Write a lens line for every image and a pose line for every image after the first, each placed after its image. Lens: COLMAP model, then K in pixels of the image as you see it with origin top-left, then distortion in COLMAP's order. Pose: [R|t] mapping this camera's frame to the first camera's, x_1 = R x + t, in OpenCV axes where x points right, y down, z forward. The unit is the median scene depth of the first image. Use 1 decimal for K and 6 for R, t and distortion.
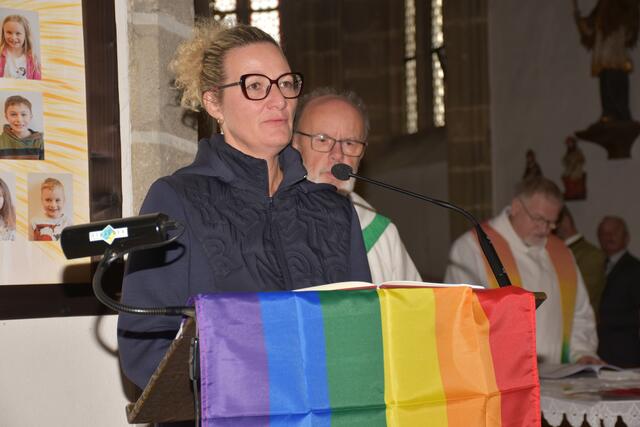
lens RADIAL K [[1392.0, 0, 320.0], [0, 1392.0, 213.5], [0, 0, 1]] dist [0.502714, 0.379458]
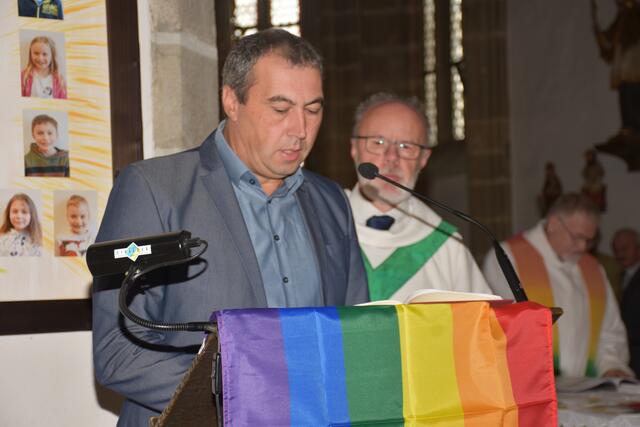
lens RADIAL K [[1387.3, 0, 320.0], [0, 1387.3, 213.5], [0, 0, 1]] dist [0.482158, 0.449033]
pose [[0.999888, -0.002772, -0.014712, 0.000725], [0.002644, 0.999958, -0.008740, -0.002345], [0.014736, 0.008700, 0.999854, -0.011021]]
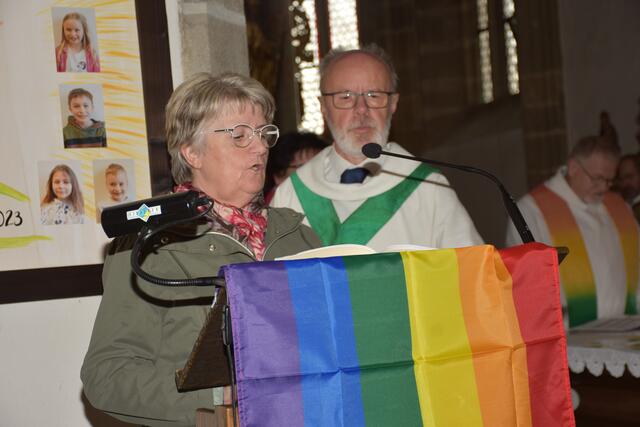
lens RADIAL K [[1328.8, 0, 320.0], [0, 1328.8, 213.5], [0, 0, 1]] dist [0.454723, 0.198594]
pose [[0.996170, -0.051983, -0.070305, 0.034419], [0.053330, 0.998425, 0.017424, 0.003101], [0.069289, -0.021106, 0.997373, -0.000906]]
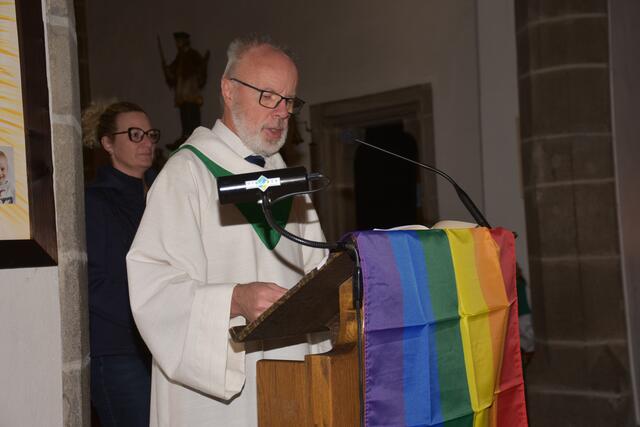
lens RADIAL K [[965.2, 0, 320.0], [0, 965.2, 213.5], [0, 0, 1]] dist [0.191021, 0.090148]
pose [[0.909890, -0.001573, 0.414848, -0.285219], [-0.000408, 0.999989, 0.004688, 0.023431], [-0.414850, -0.004435, 0.909879, 0.151630]]
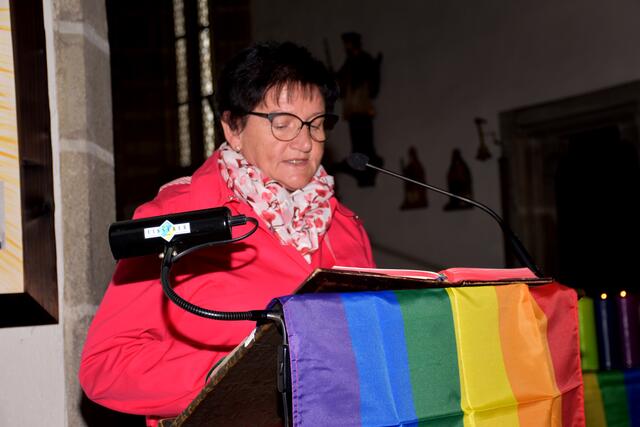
lens RADIAL K [[1127.0, 0, 320.0], [0, 1127.0, 213.5], [0, 0, 1]] dist [0.299581, 0.139551]
pose [[0.976610, -0.004704, 0.214968, -0.134320], [0.009213, 0.999758, -0.019981, 0.012253], [-0.214822, 0.021495, 0.976417, 0.179587]]
